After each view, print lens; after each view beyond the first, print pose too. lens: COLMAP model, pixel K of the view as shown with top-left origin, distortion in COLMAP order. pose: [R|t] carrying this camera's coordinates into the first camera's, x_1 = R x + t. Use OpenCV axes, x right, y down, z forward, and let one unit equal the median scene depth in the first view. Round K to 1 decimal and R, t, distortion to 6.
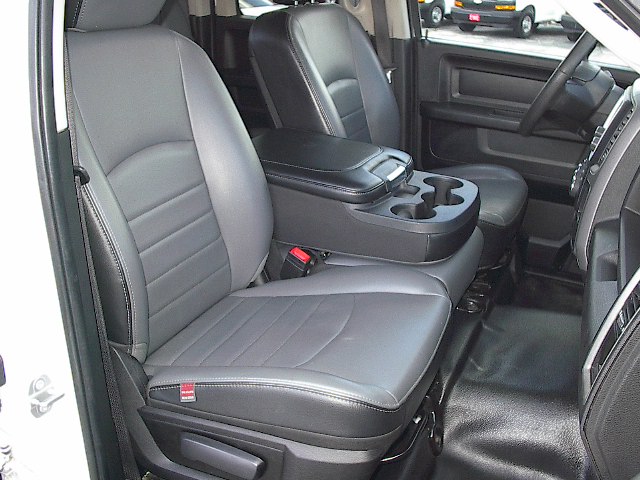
lens RADIAL K [[721.7, 0, 321.4], [0, 721.7, 240.1], [0, 0, 1]] dist [-0.117089, 0.000000]
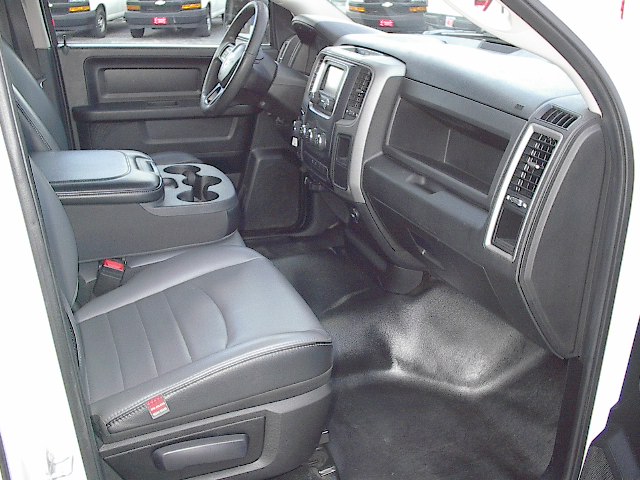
lens RADIAL K [[721.7, 0, 321.7], [0, 721.7, 240.7], [0, 0, 1]] dist [-0.117089, 0.000000]
pose [[0.714929, -0.264529, 0.647226, -0.401147], [0.258033, 0.960148, 0.107400, -0.039116], [-0.649843, 0.090222, 0.754695, 0.047665]]
